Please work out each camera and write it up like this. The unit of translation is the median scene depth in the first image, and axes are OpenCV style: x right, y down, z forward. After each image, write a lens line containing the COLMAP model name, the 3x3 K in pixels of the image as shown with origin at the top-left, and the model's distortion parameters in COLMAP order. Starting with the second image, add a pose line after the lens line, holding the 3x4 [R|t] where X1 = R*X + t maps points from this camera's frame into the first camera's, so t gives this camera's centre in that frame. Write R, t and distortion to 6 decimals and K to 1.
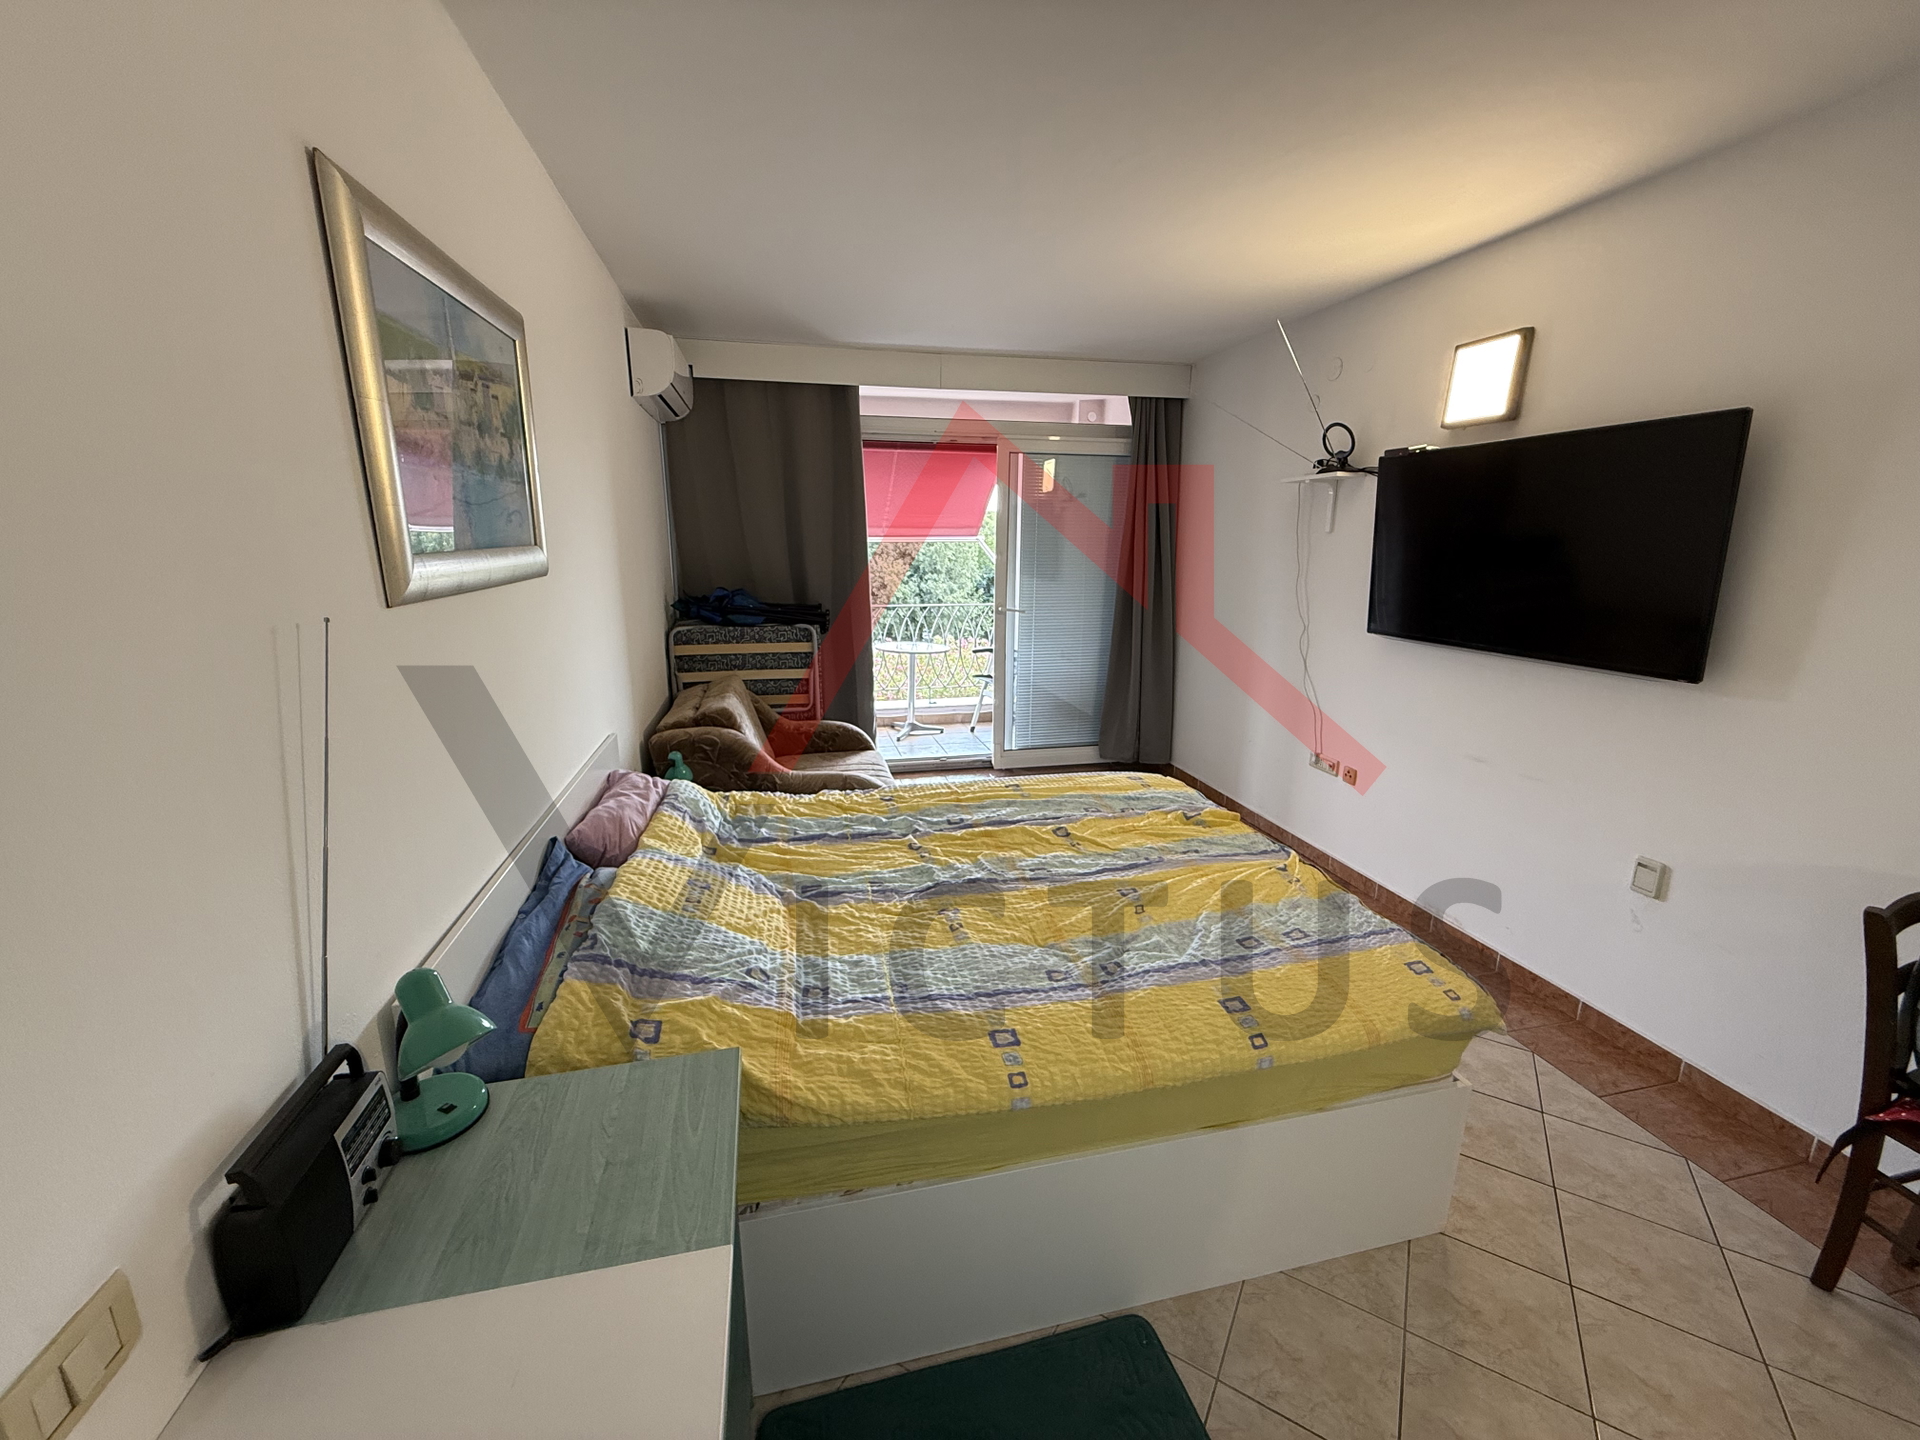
lens RADIAL K [[765.0, 0, 961.5], [0, 765.0, 715.9], [0, 0, 1]] dist [0.000427, -0.000630]
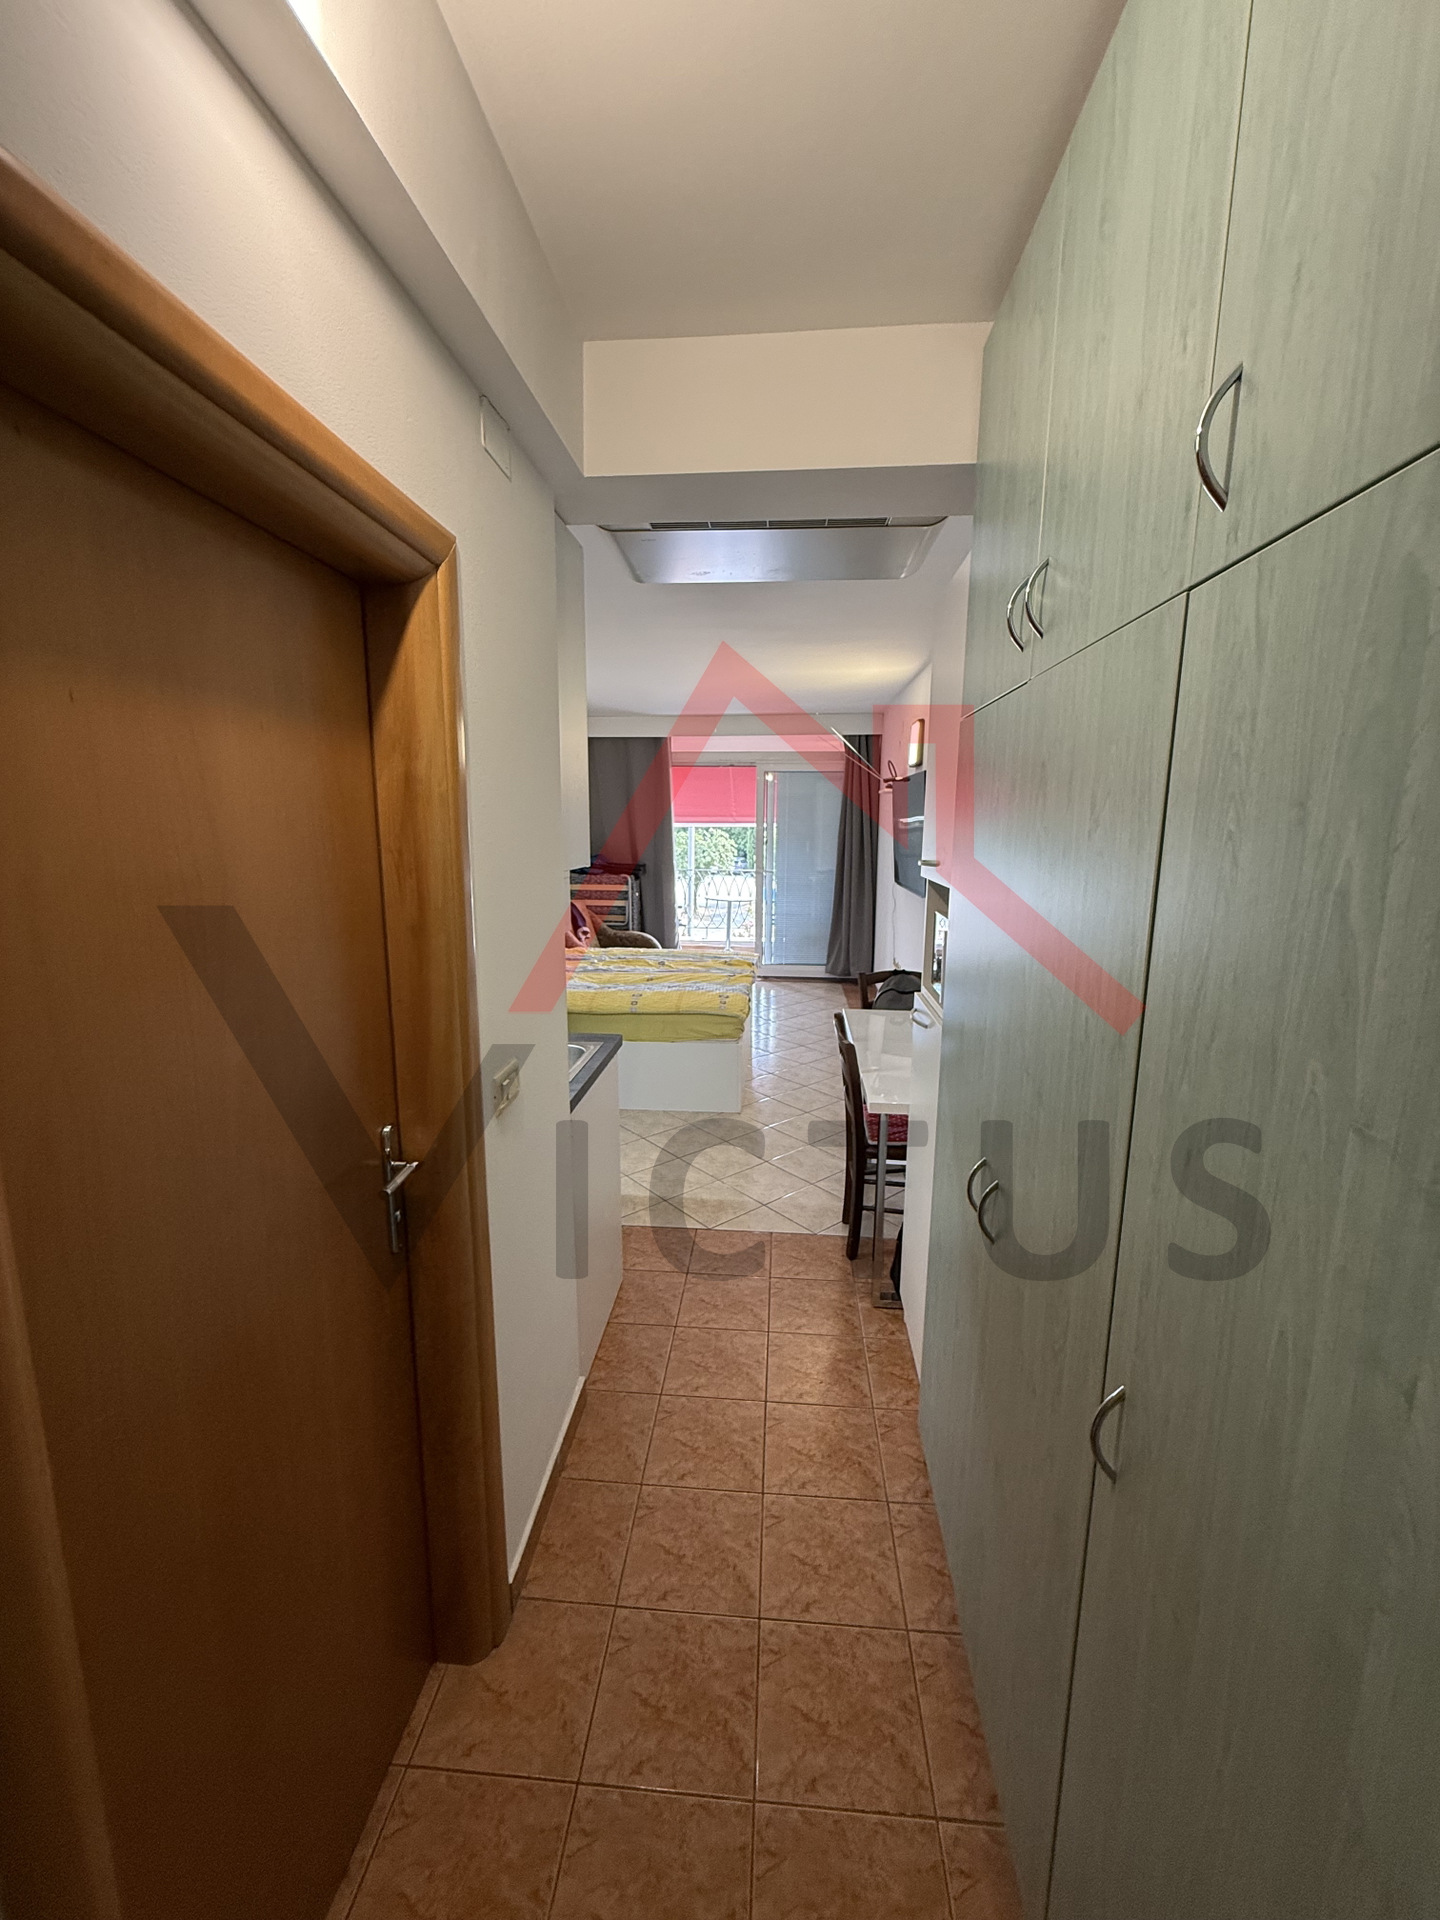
lens RADIAL K [[765.0, 0, 717.2], [0, 765.0, 956.8], [0, 0, 1]] dist [0.000427, -0.000630]
pose [[0.957113, 0.047943, -0.285721, 0.491406], [-0.064725, 0.996671, -0.049579, 0.135362], [0.282393, 0.065946, 0.957029, -0.575556]]
